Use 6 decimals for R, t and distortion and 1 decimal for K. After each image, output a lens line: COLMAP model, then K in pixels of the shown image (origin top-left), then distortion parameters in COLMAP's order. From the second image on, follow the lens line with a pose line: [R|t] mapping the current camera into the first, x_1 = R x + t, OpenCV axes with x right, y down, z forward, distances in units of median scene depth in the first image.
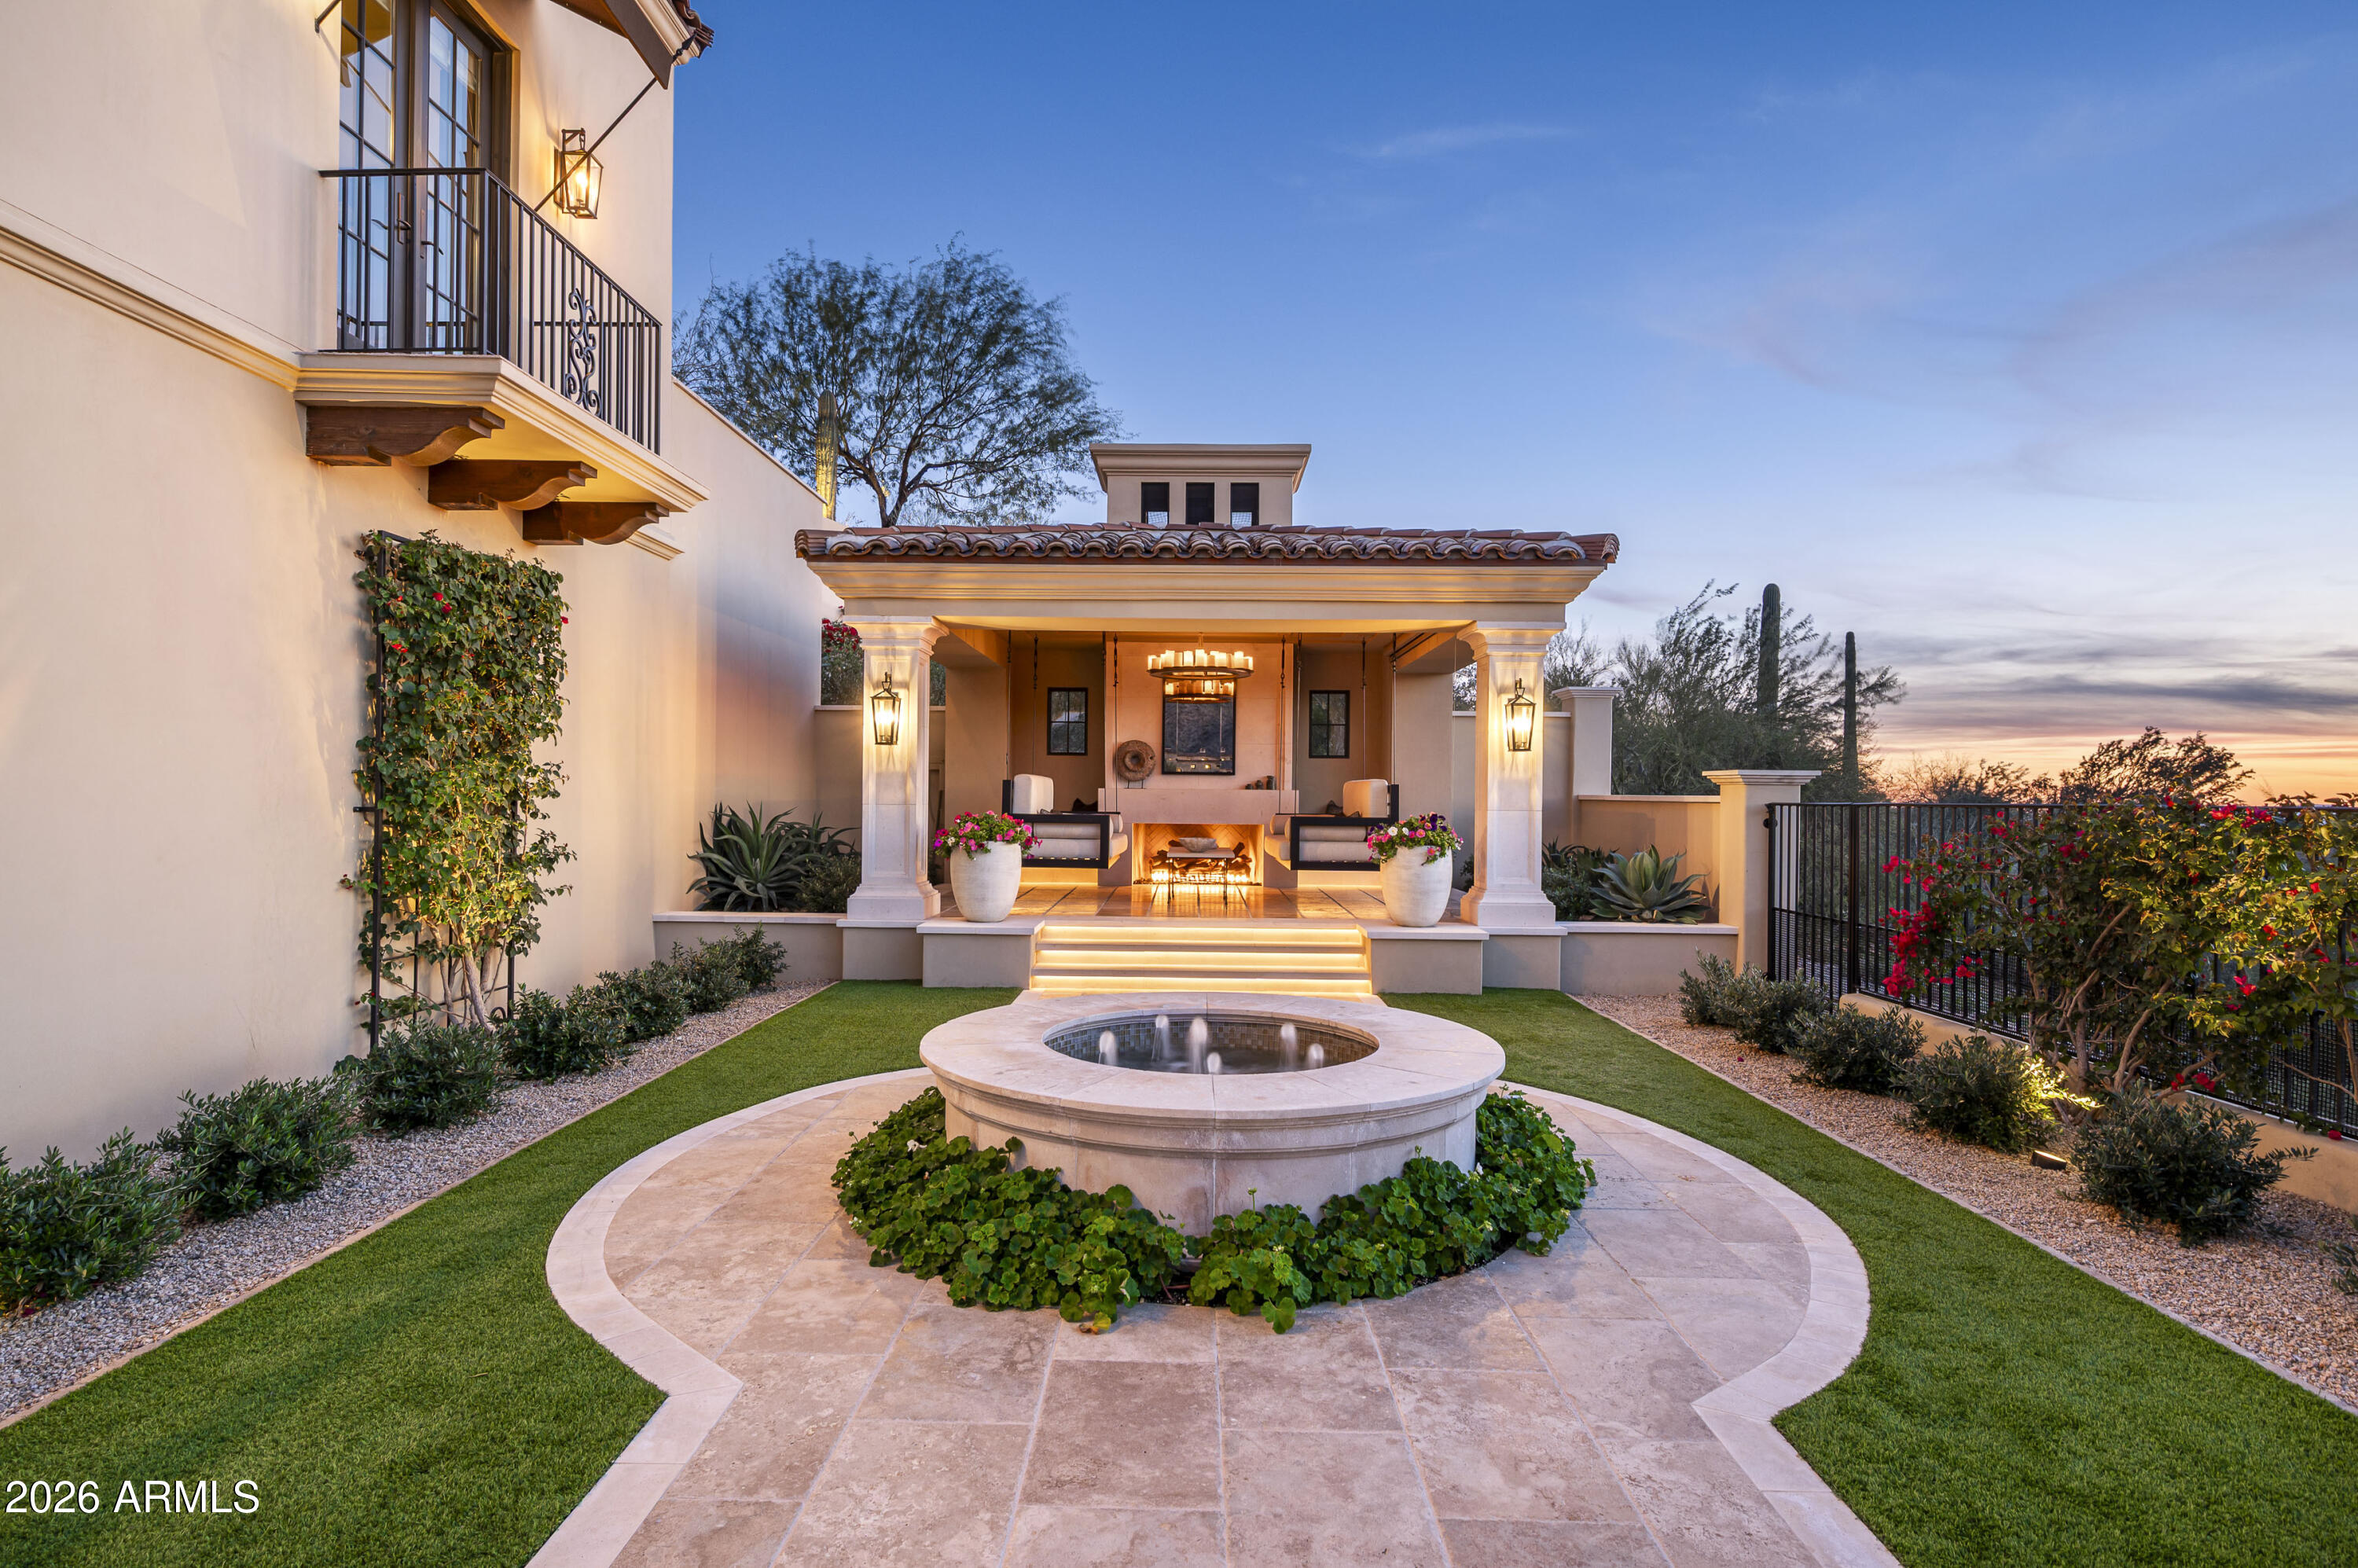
lens RADIAL K [[1225.9, 0, 1179.6], [0, 1225.9, 789.0], [0, 0, 1]] dist [-0.002998, -0.000096]
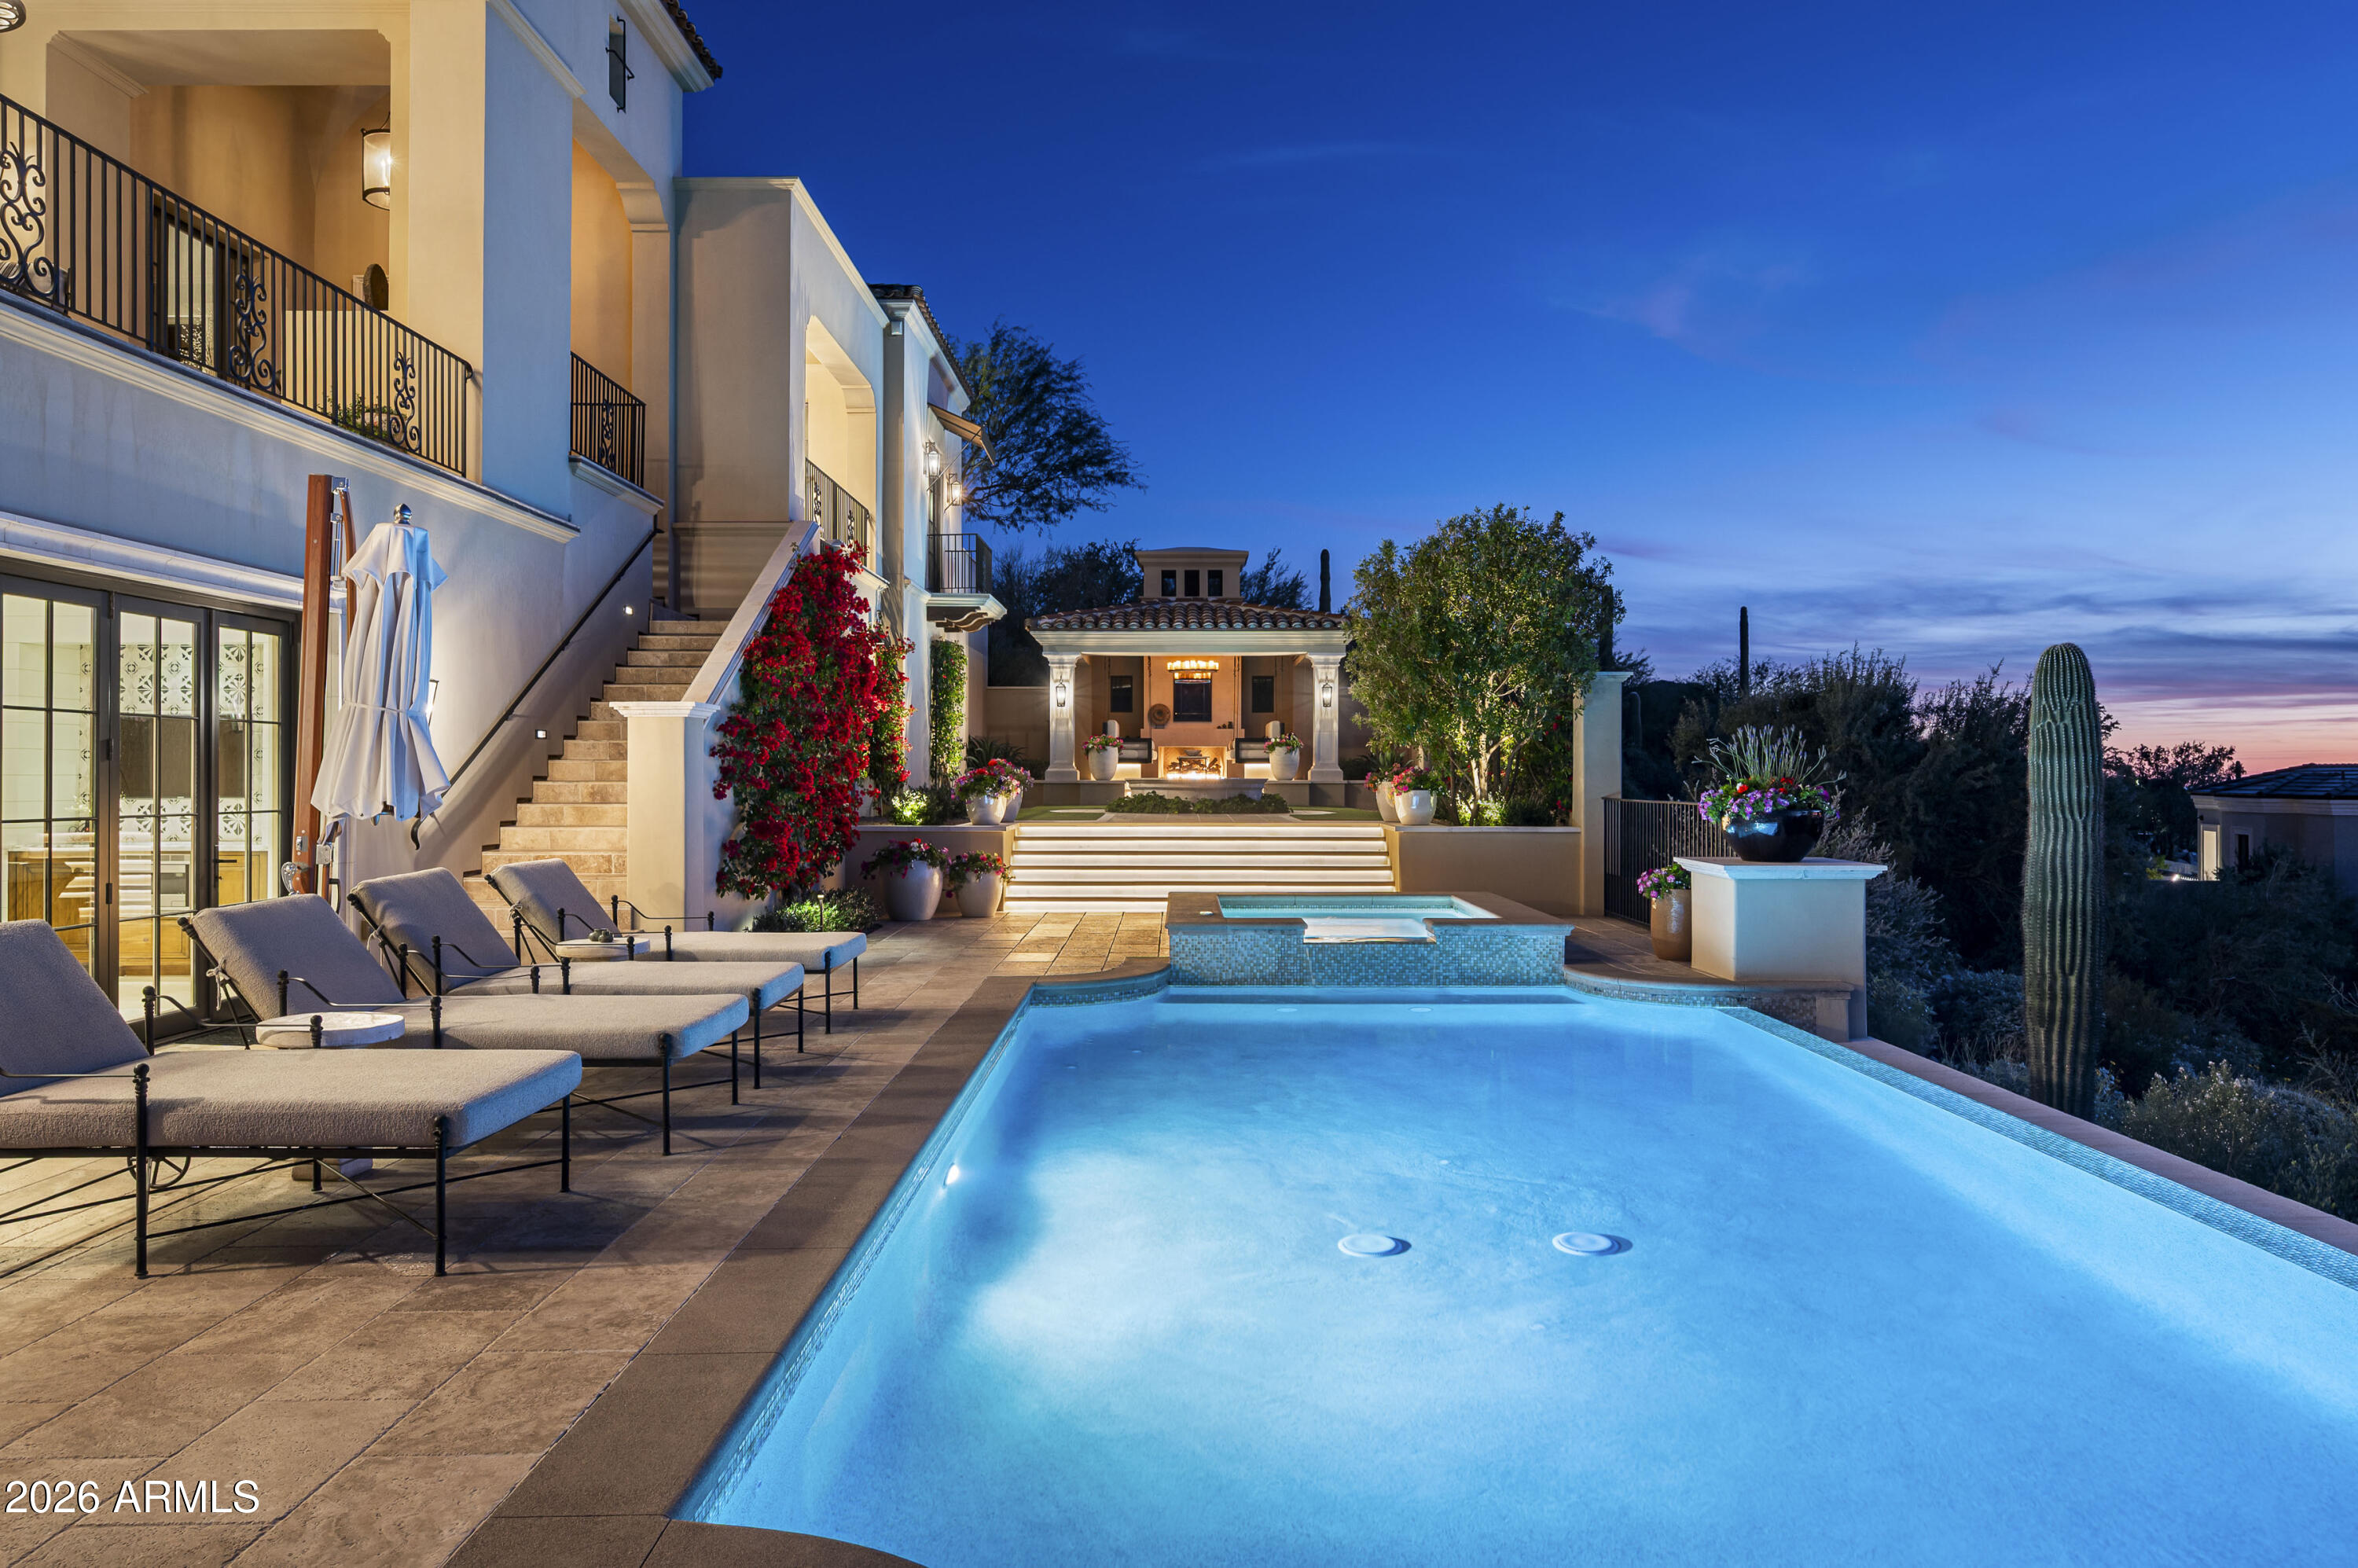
lens RADIAL K [[1548.2, 0, 1180.4], [0, 1548.2, 781.8], [0, 0, 1]] dist [0.002844, -0.001886]
pose [[0.999919, -0.011766, 0.004824, -0.017893], [0.011736, 0.999912, 0.006243, 0.070998], [-0.004897, -0.006185, 0.999969, -1.512888]]
